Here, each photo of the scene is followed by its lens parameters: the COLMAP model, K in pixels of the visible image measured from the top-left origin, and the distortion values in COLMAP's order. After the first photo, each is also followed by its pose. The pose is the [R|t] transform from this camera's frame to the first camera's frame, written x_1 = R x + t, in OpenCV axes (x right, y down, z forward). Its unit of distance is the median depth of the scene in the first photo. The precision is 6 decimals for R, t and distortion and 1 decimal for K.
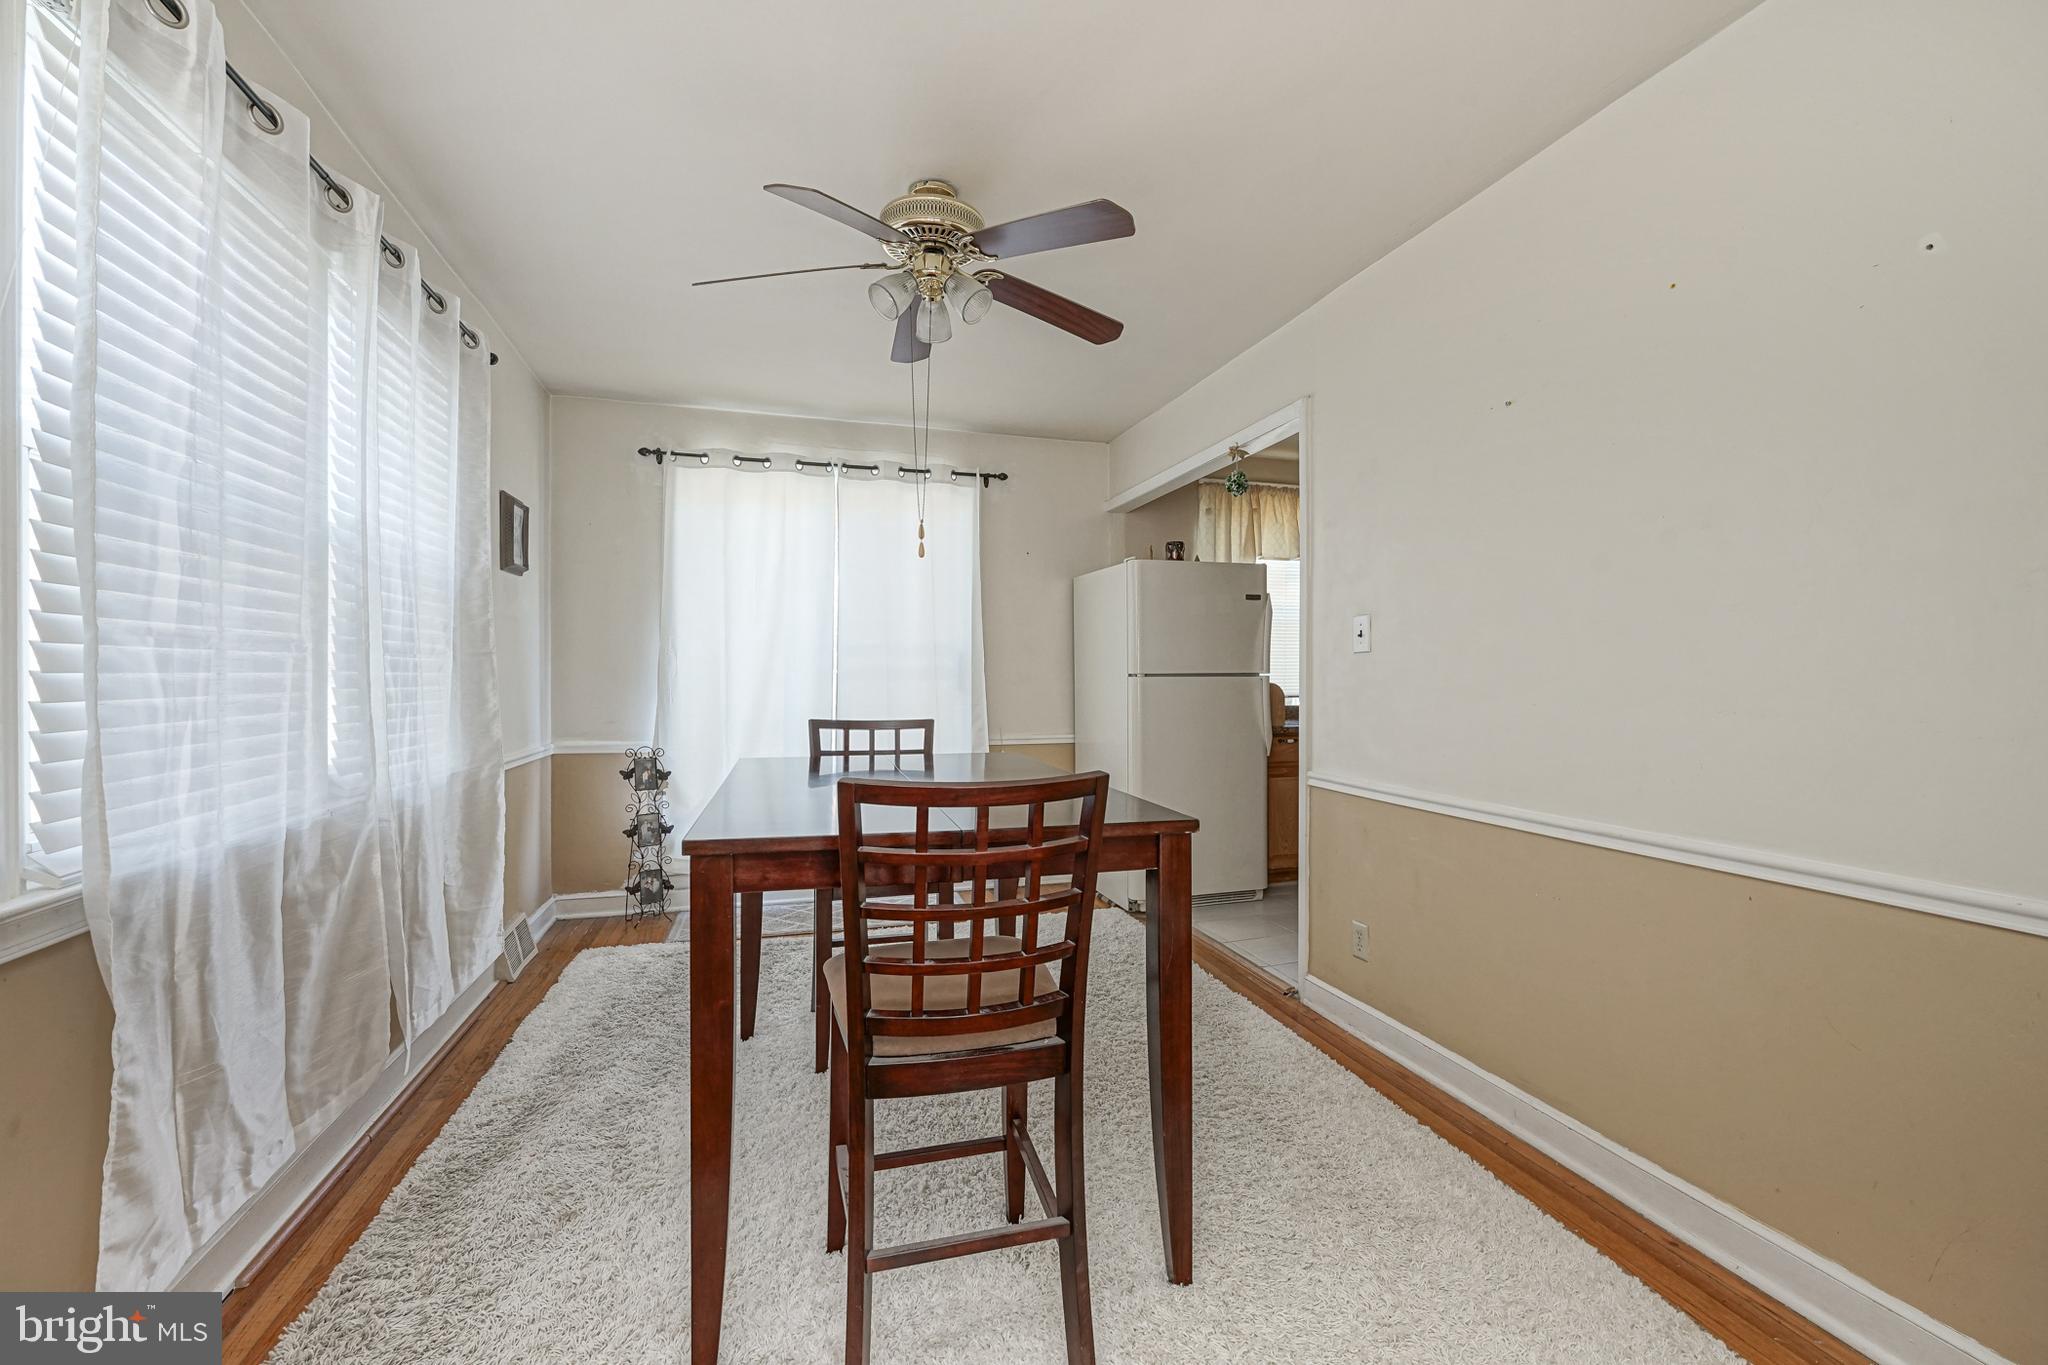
lens RADIAL K [[822.2, 0, 1024.0], [0, 822.2, 684.5], [0, 0, 1]] dist [0.000897, 0.000345]
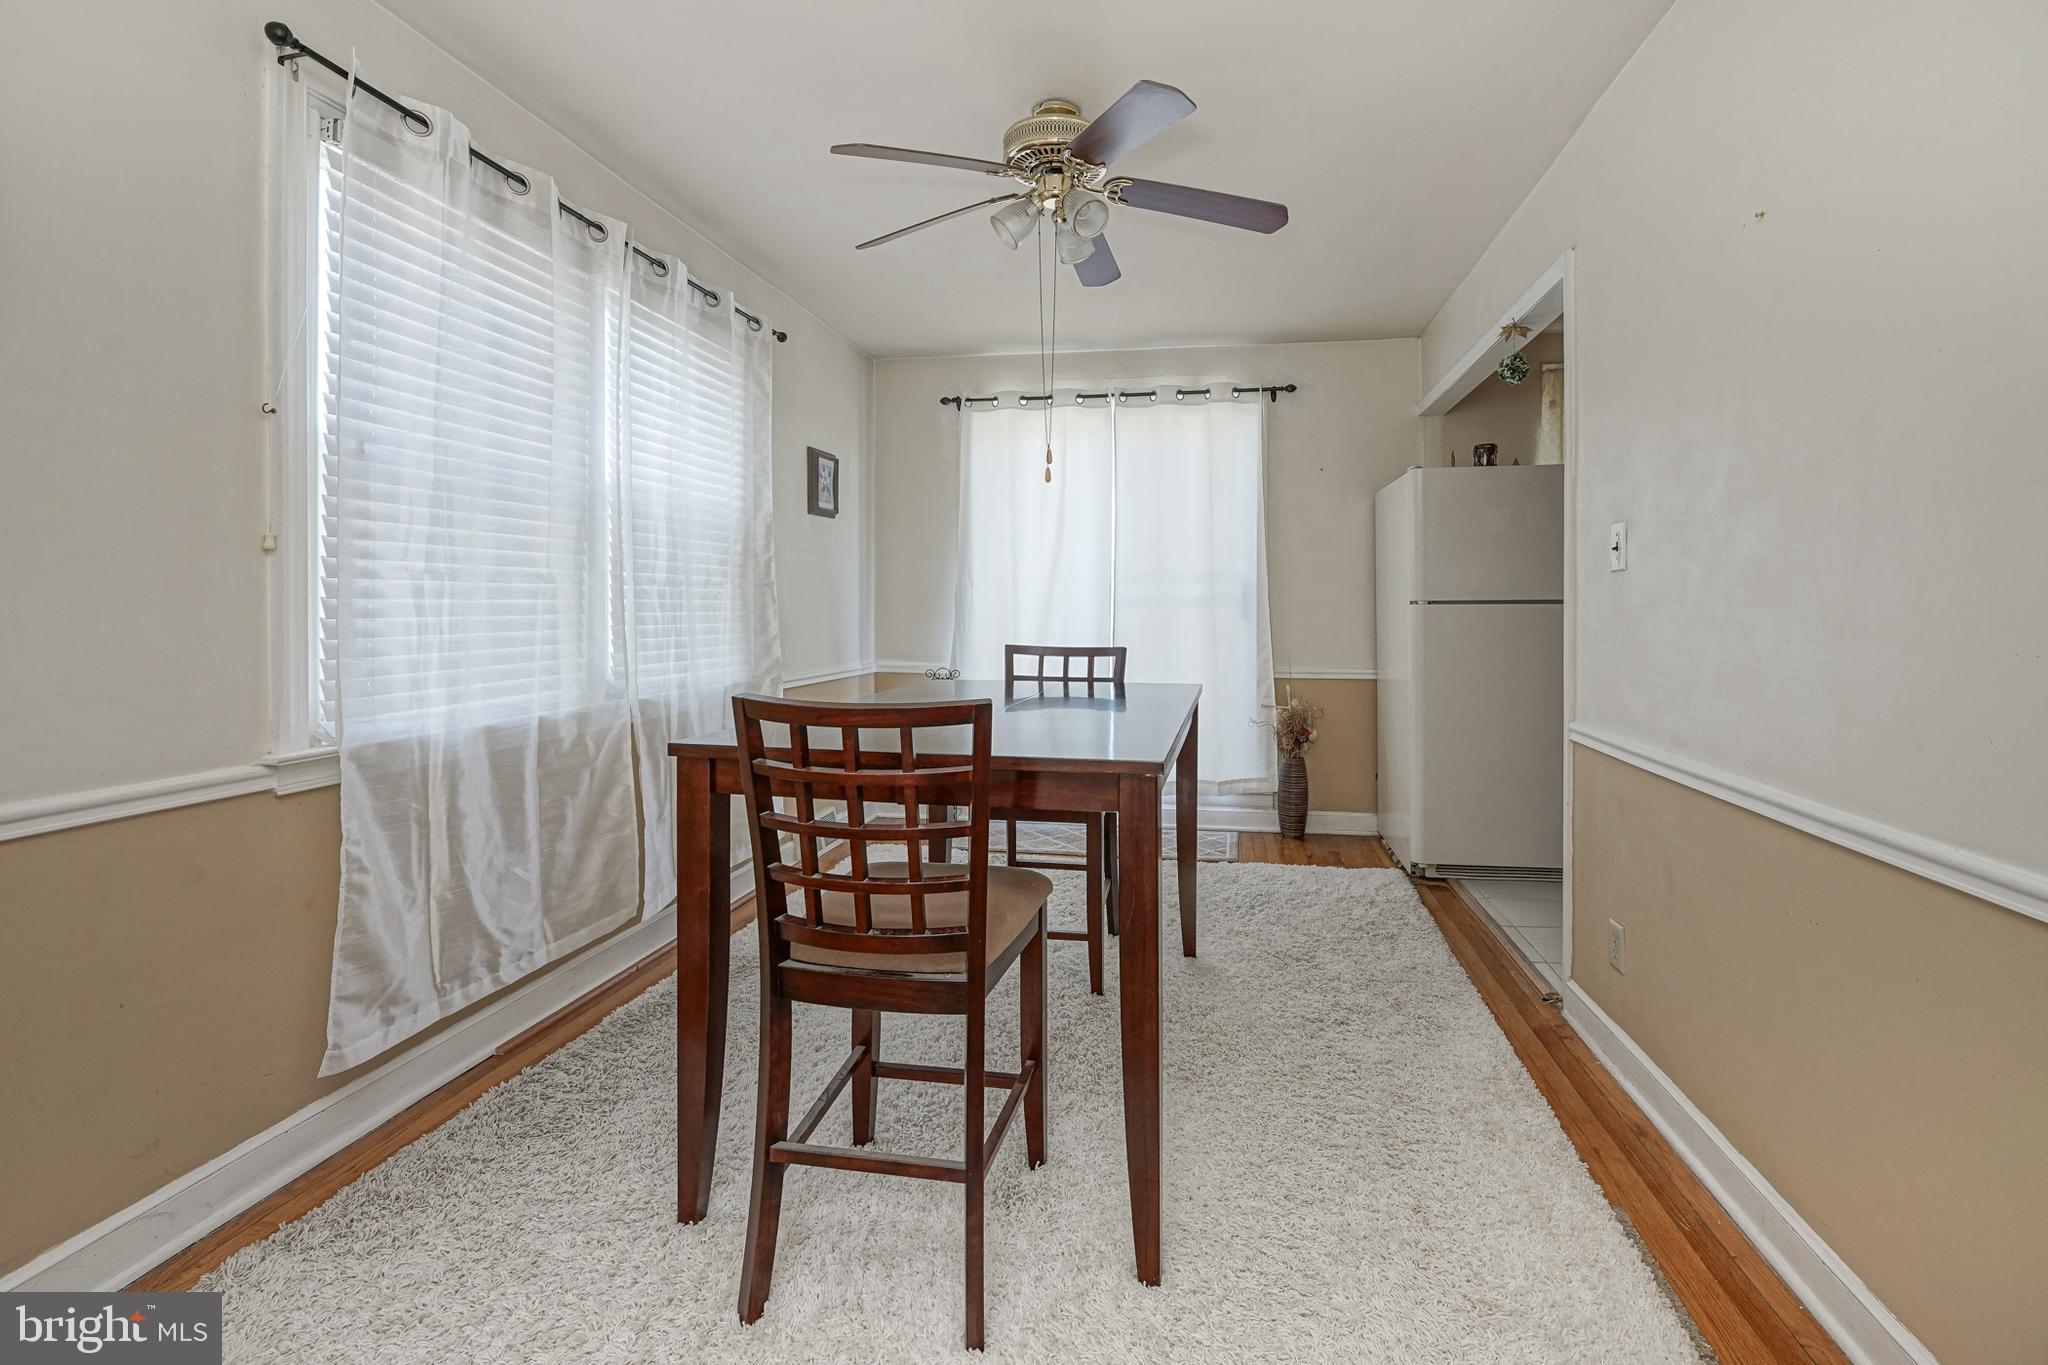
lens RADIAL K [[845.0, 0, 1109.9], [0, 845.0, 614.1], [0, 0, 1]] dist [0.001200, 0.000251]
pose [[0.911630, 0.003714, -0.410995, 0.361762], [-0.004294, 0.999991, -0.000487, 0.004578], [0.410989, 0.002209, 0.911637, 0.101310]]
